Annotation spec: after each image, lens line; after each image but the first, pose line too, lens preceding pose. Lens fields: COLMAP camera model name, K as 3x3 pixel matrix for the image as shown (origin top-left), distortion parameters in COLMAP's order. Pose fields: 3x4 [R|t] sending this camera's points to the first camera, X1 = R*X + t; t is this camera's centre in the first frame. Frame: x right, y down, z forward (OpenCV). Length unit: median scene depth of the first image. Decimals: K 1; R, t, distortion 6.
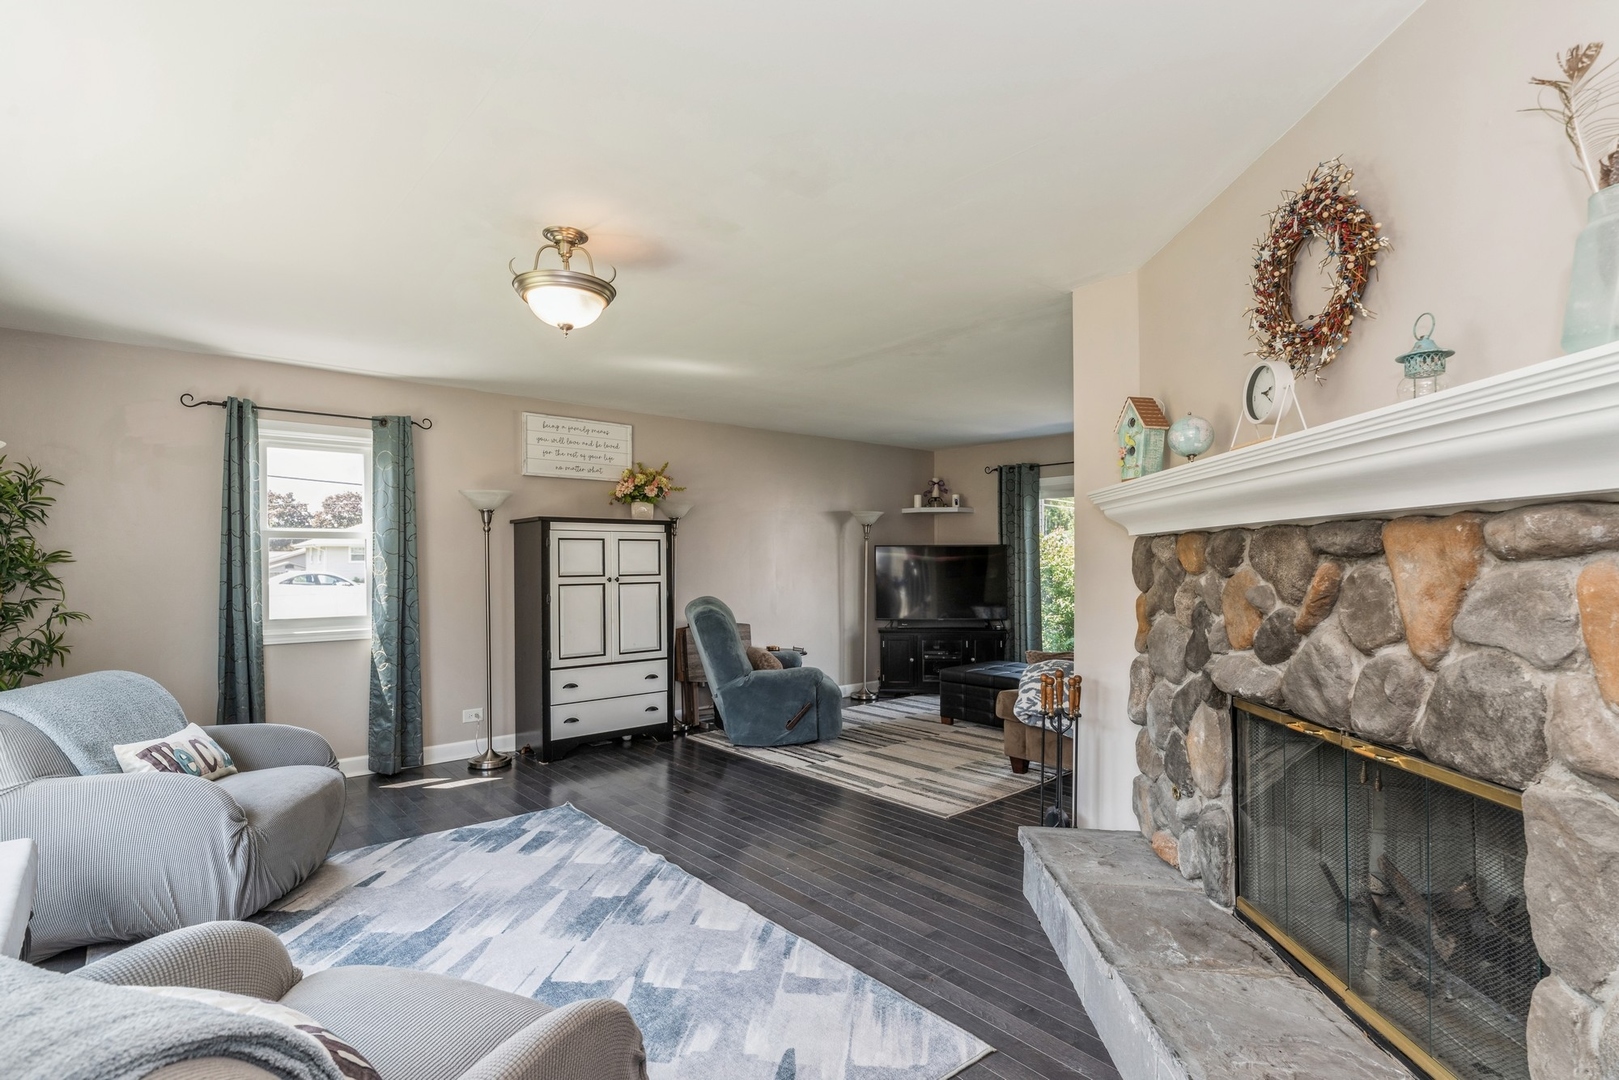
lens RADIAL K [[792.6, 0, 806.9], [0, 792.6, 552.1], [0, 0, 1]] dist [0.001675, 0.001411]
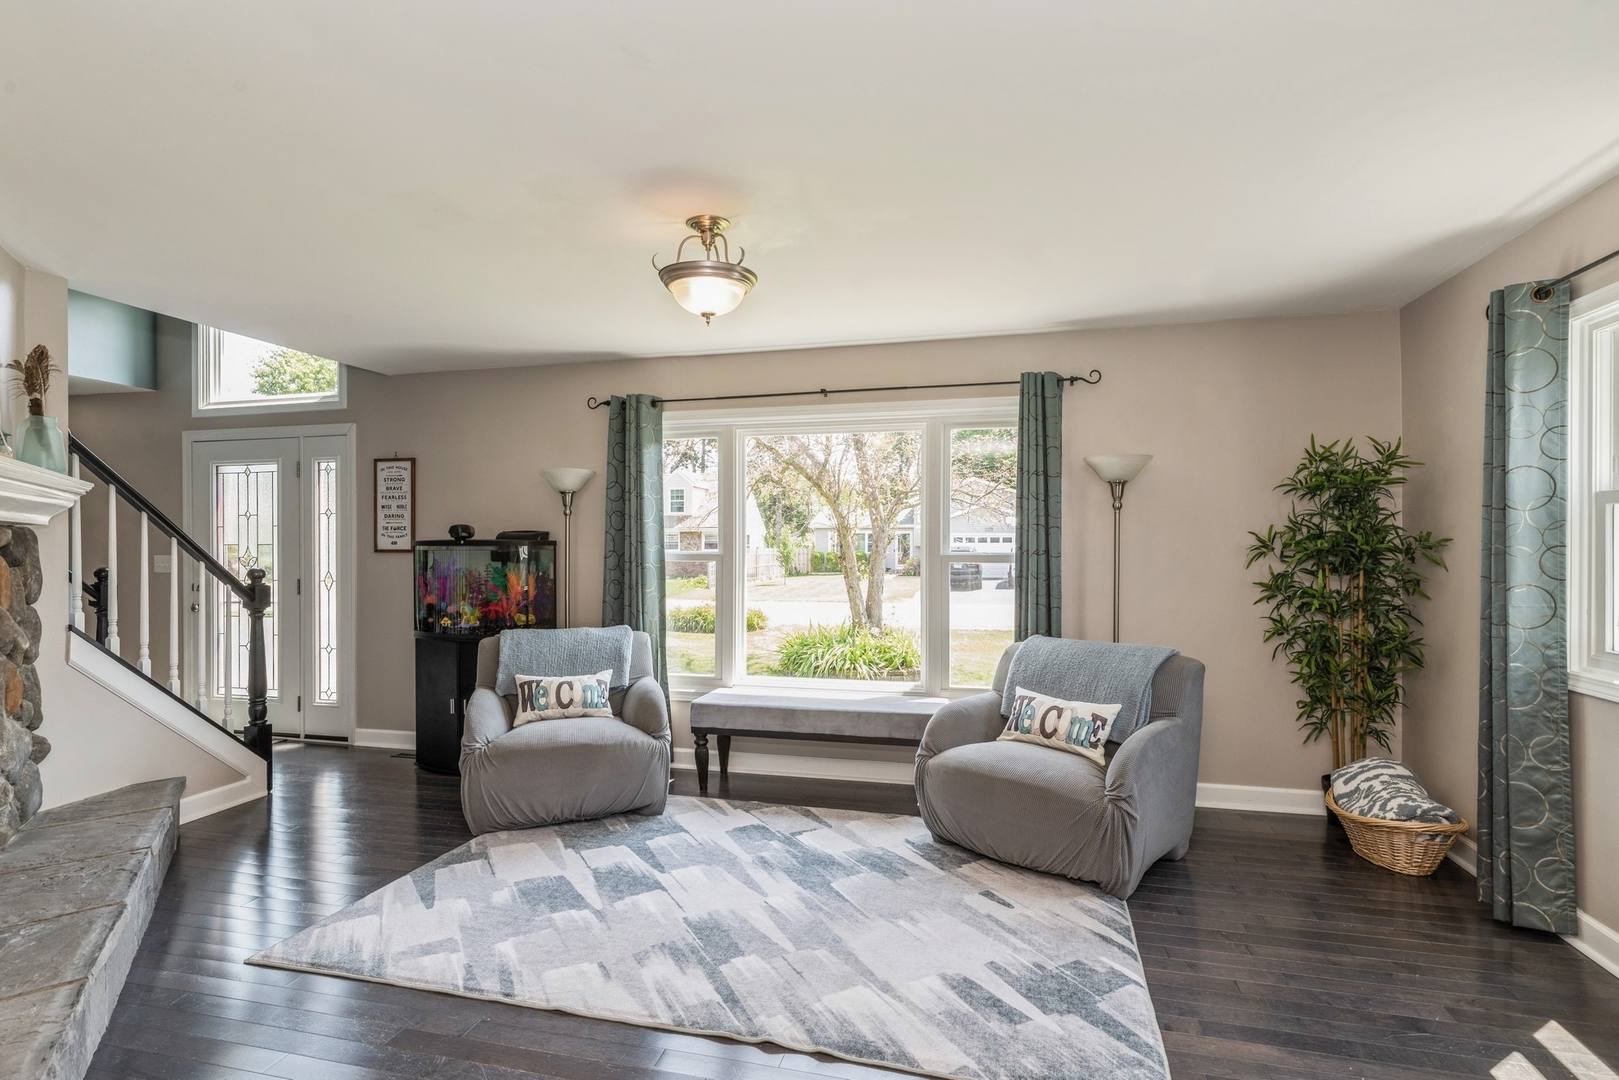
lens RADIAL K [[792.6, 0, 797.0], [0, 792.6, 543.2], [0, 0, 1]] dist [0.001675, 0.001411]
pose [[-0.822930, 0.003551, -0.568132, 0.164816], [0.010525, 0.999904, -0.008995, 0.013732], [0.568046, -0.013382, -0.822888, 1.765596]]
